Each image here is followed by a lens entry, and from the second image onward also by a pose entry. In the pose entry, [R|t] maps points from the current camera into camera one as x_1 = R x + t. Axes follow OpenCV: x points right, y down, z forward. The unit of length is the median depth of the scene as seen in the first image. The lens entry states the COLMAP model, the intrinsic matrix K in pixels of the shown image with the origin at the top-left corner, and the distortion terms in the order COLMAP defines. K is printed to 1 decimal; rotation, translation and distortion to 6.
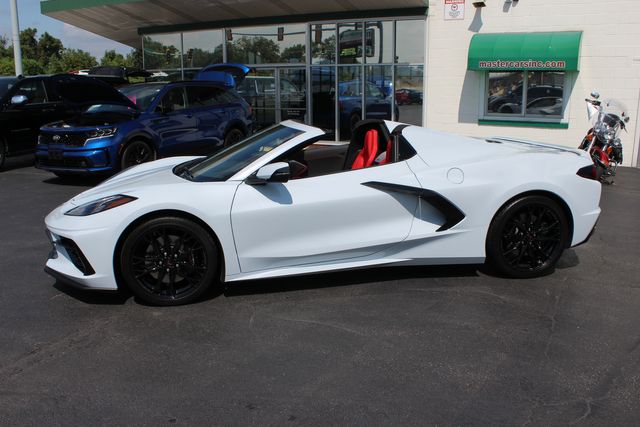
lens RADIAL K [[584.5, 0, 320.1], [0, 584.5, 240.5], [0, 0, 1]] dist [-0.144515, 0.125901]
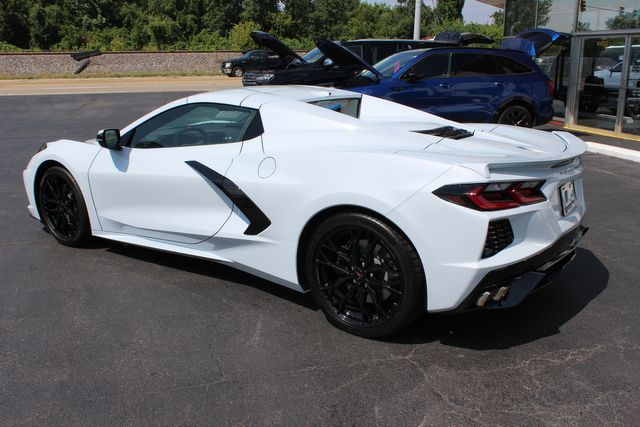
lens RADIAL K [[607.0, 0, 321.6], [0, 607.0, 233.5], [0, 0, 1]] dist [-0.148266, 0.141795]
pose [[0.684595, 0.211913, -0.697440, 0.840621], [-0.192242, 0.975423, 0.107674, -0.124191], [0.703116, 0.060364, 0.708508, 0.483994]]
